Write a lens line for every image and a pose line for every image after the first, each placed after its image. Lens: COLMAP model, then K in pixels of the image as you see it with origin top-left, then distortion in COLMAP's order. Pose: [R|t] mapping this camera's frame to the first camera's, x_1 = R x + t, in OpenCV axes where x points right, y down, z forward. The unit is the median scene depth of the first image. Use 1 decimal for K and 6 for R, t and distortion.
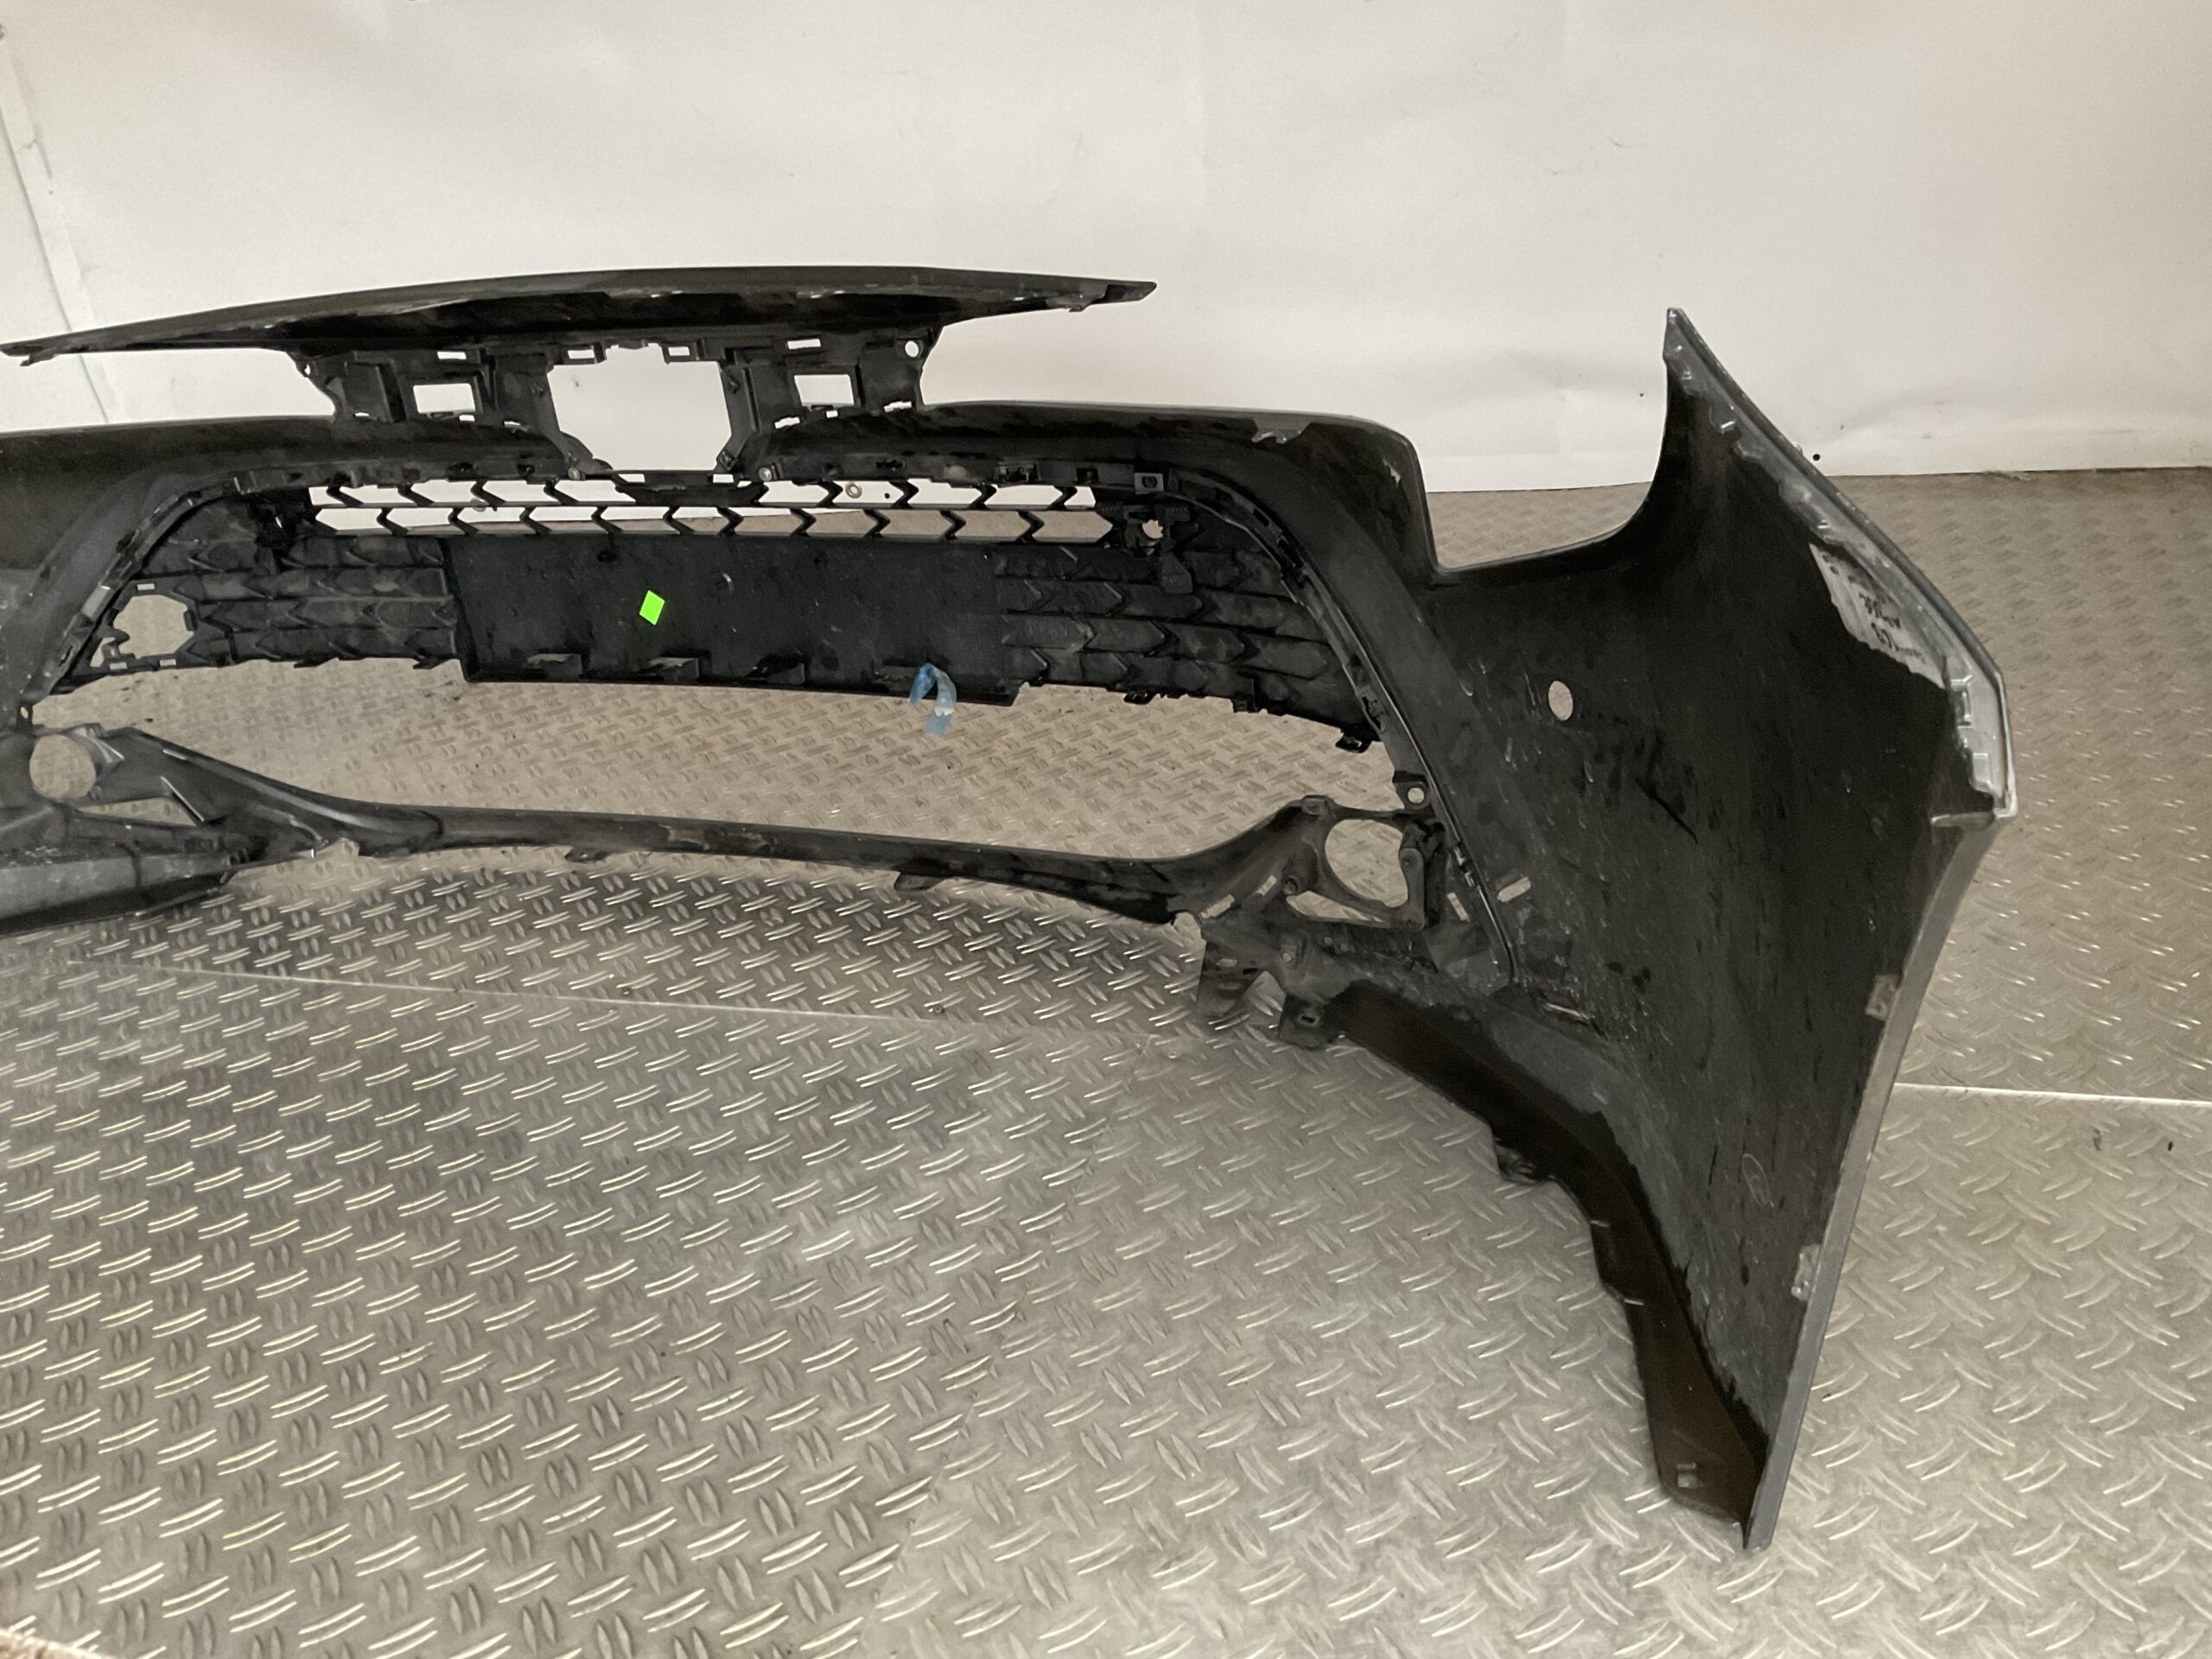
lens RADIAL K [[1860.7, 0, 1106.2], [0, 1860.7, 827.3], [0, 0, 1]] dist [-0.013404, -0.009145]
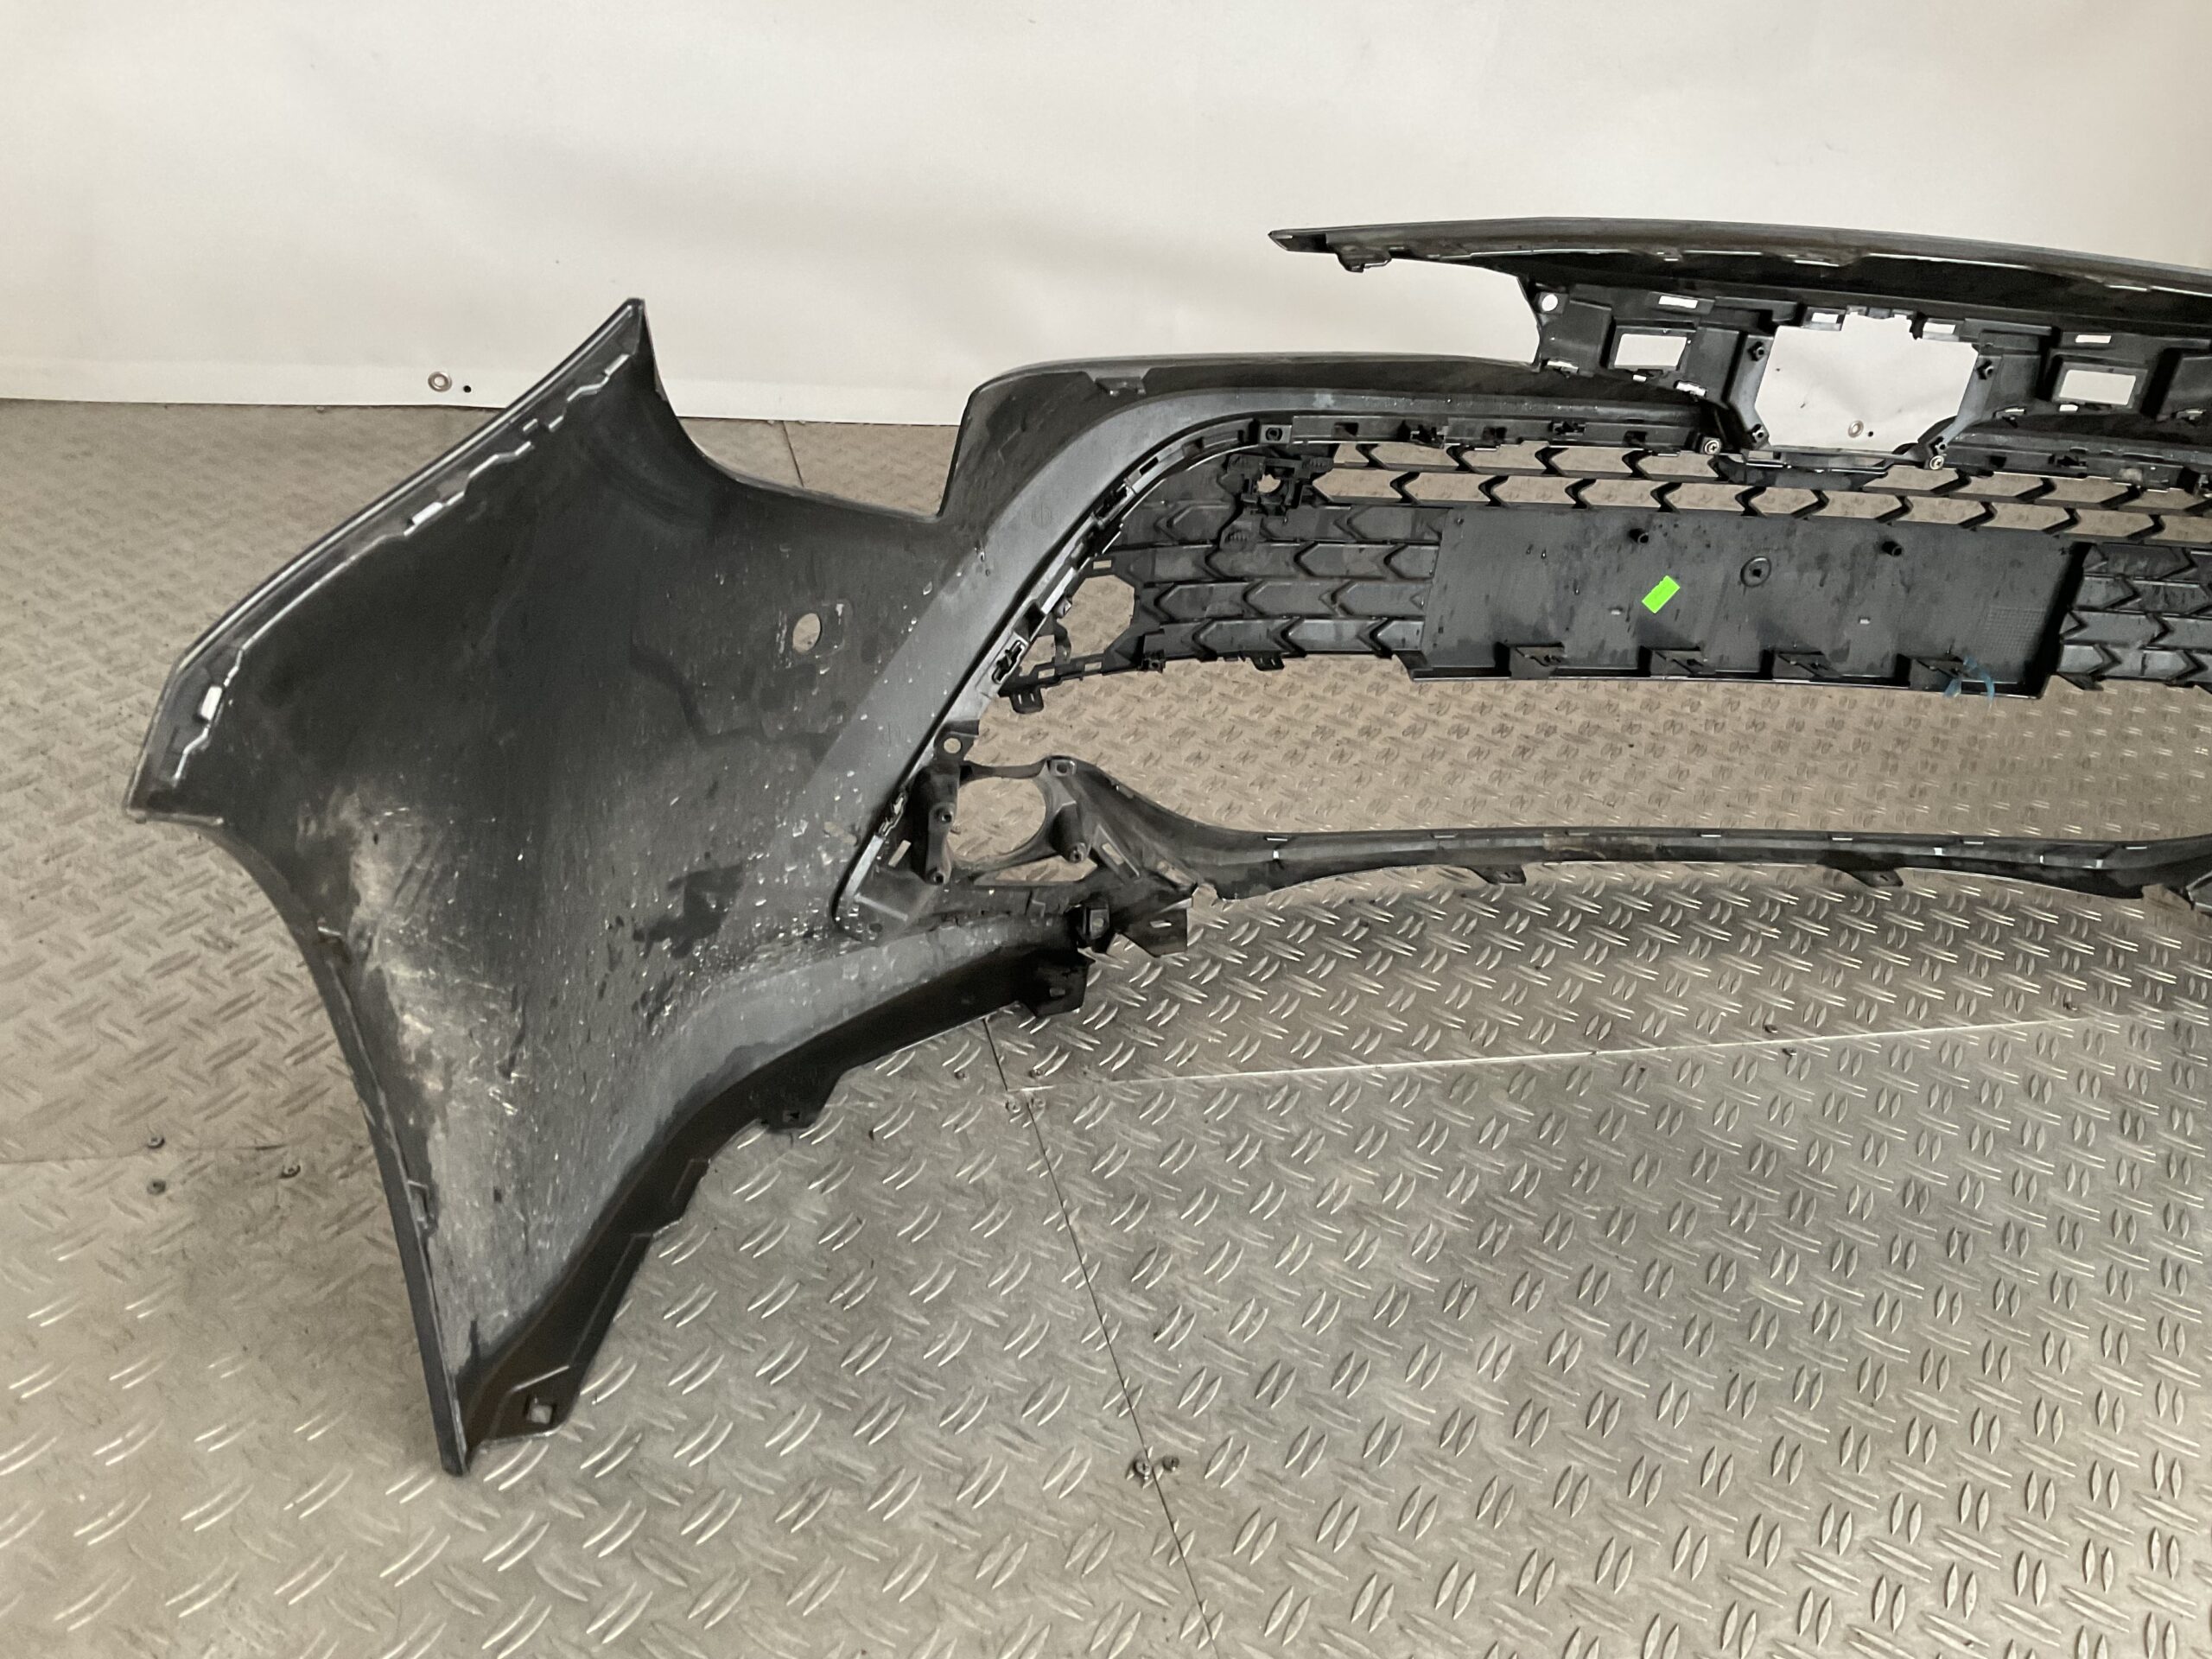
lens RADIAL K [[1860.7, 0, 1095.6], [0, 1860.7, 842.1], [0, 0, 1]] dist [-0.013404, -0.009145]
pose [[0.832065, -0.076973, 0.549312, -1.034155], [0.040669, 0.996125, 0.077980, -0.086850], [-0.553186, -0.042544, 0.831971, 0.433111]]
